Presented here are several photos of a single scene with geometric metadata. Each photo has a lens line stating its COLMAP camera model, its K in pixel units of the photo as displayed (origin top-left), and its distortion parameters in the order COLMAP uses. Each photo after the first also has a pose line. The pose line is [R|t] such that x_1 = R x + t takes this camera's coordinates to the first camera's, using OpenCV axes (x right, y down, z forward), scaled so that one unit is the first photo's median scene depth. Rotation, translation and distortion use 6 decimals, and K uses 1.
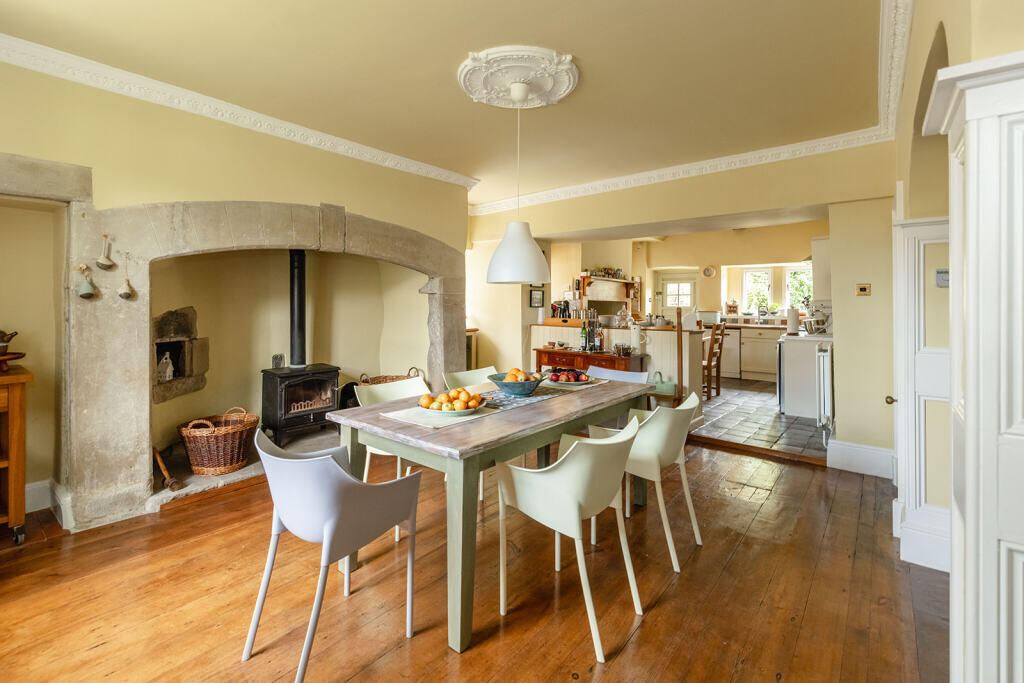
lens RADIAL K [[445.8, 0, 501.2], [0, 445.8, 304.8], [0, 0, 1]] dist [-0.000026, 0.000143]
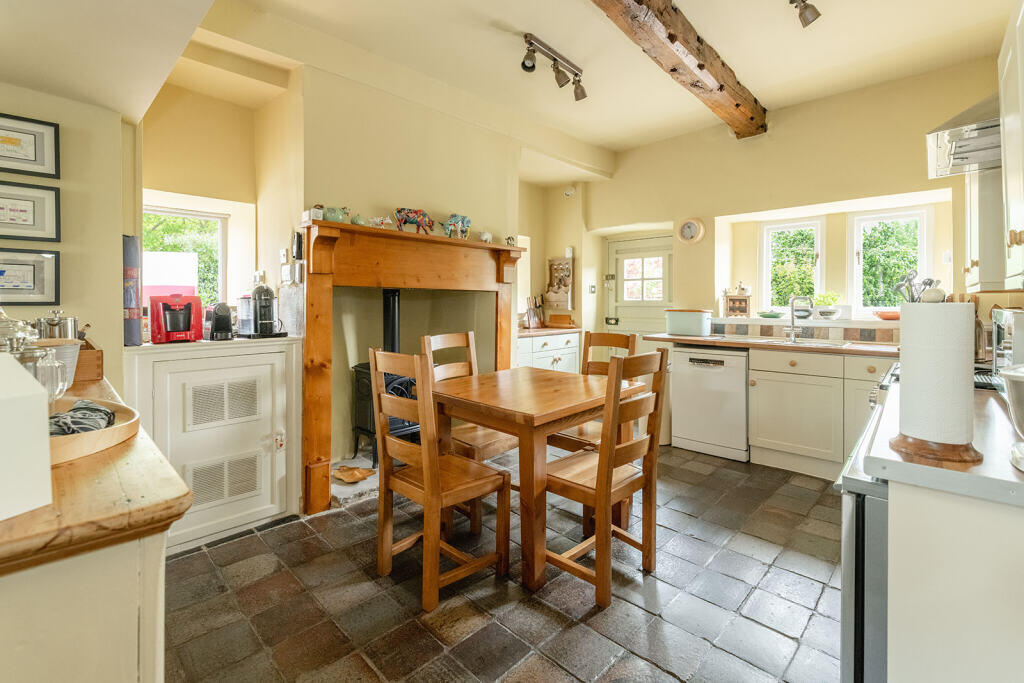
lens RADIAL K [[445.8, 0, 522.8], [0, 445.8, 306.4], [0, 0, 1]] dist [-0.000026, 0.000143]
pose [[0.998684, -0.009169, -0.050469, 0.310311], [0.009608, 0.999918, 0.008471, 0.004697], [0.050387, -0.008944, 0.998690, 0.506627]]
